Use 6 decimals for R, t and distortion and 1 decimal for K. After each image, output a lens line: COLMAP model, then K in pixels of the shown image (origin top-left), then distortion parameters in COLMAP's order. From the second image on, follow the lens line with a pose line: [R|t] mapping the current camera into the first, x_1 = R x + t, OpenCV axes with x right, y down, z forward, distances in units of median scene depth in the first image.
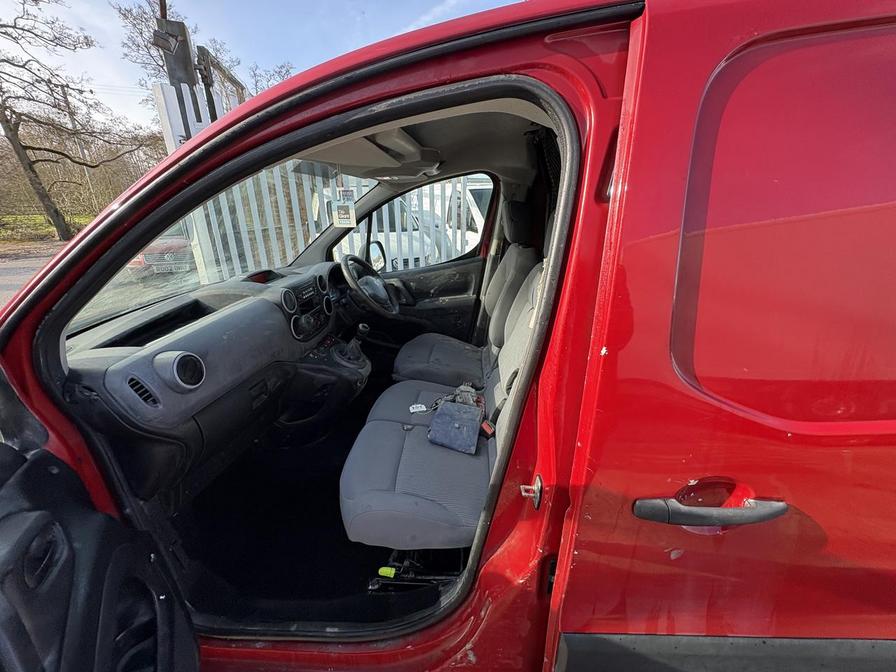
lens RADIAL K [[356.6, 0, 449.2], [0, 356.6, 339.7], [0, 0, 1]] dist [0.000018, 0.000369]
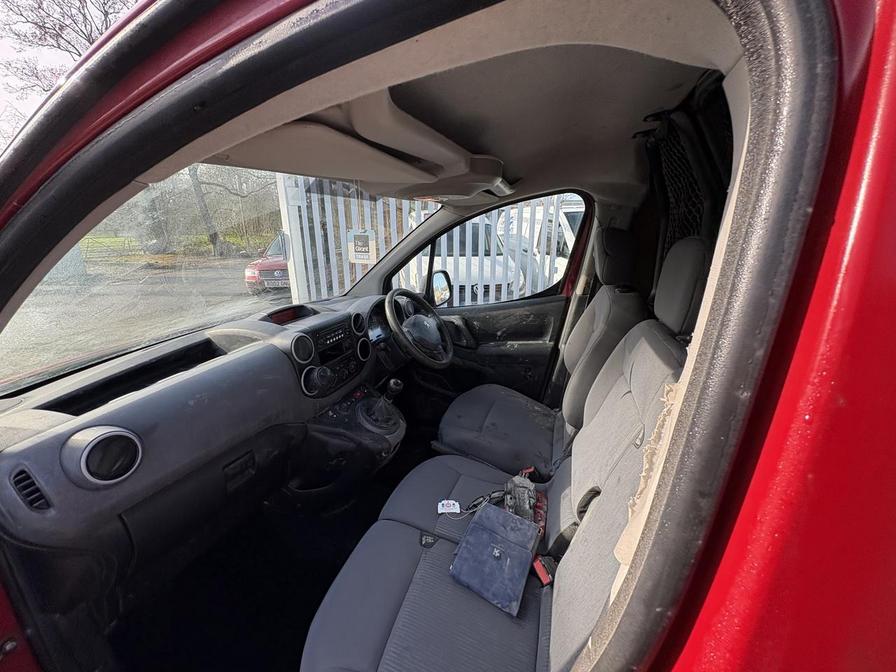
lens RADIAL K [[359.7, 0, 448.1], [0, 359.7, 337.6], [0, 0, 1]] dist [-0.000285, 0.000201]
pose [[0.968299, 0.075905, -0.237980, 0.043262], [-0.091054, 0.994418, -0.053308, -0.082760], [0.232606, 0.073287, 0.969806, 0.194691]]
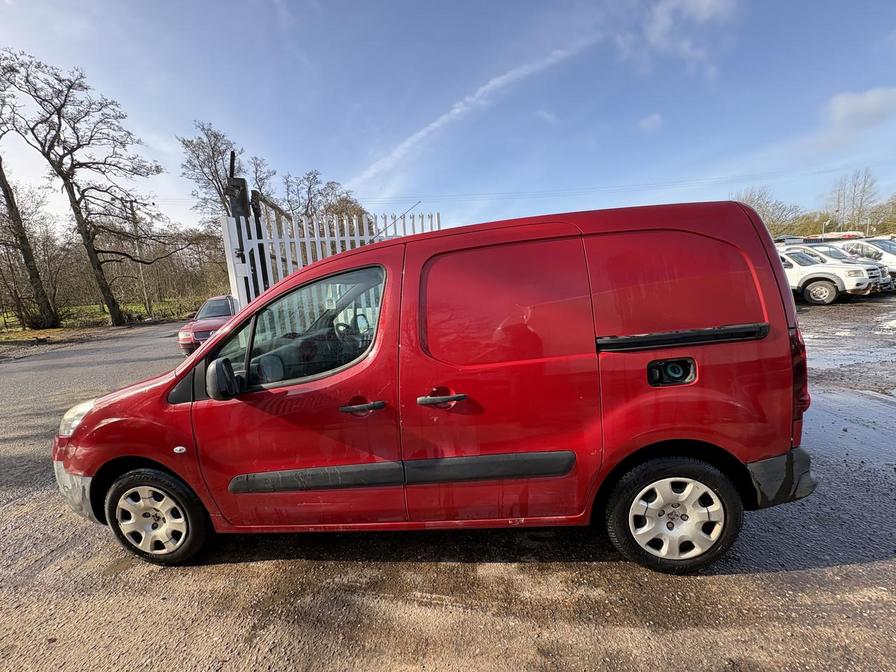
lens RADIAL K [[356.6, 0, 449.2], [0, 356.6, 339.7], [0, 0, 1]] dist [0.000018, 0.000369]
pose [[0.998136, -0.043964, -0.042337, 0.298565], [0.035340, 0.981839, -0.186394, 0.172885], [0.049763, 0.184551, 0.981562, -0.616128]]
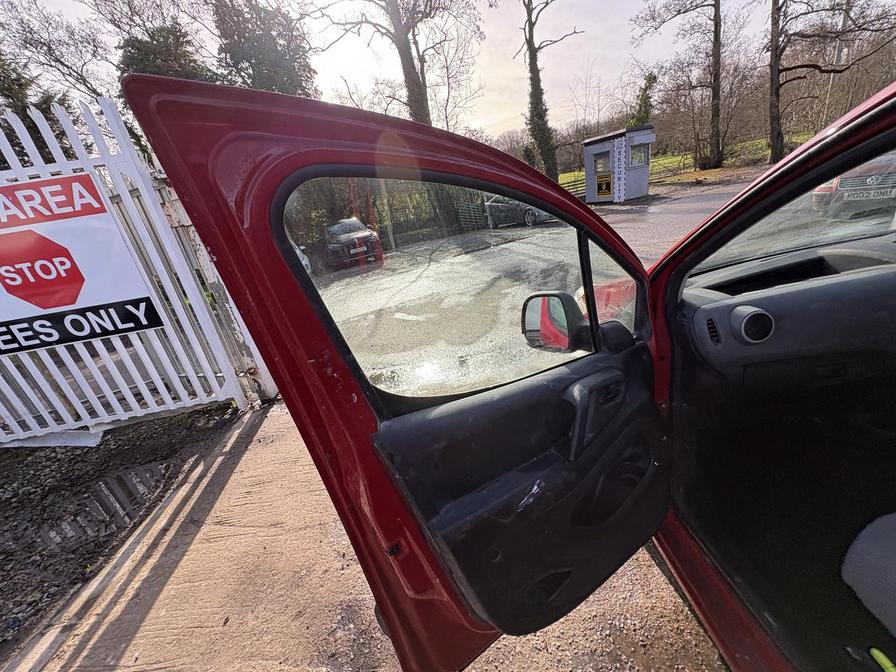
lens RADIAL K [[356.6, 0, 449.2], [0, 356.6, 339.7], [0, 0, 1]] dist [0.000018, 0.000369]
pose [[0.078840, 0.371407, -0.925117, 0.116057], [-0.178142, 0.918317, 0.353496, -0.046661], [0.980841, 0.136932, 0.138563, -0.049311]]
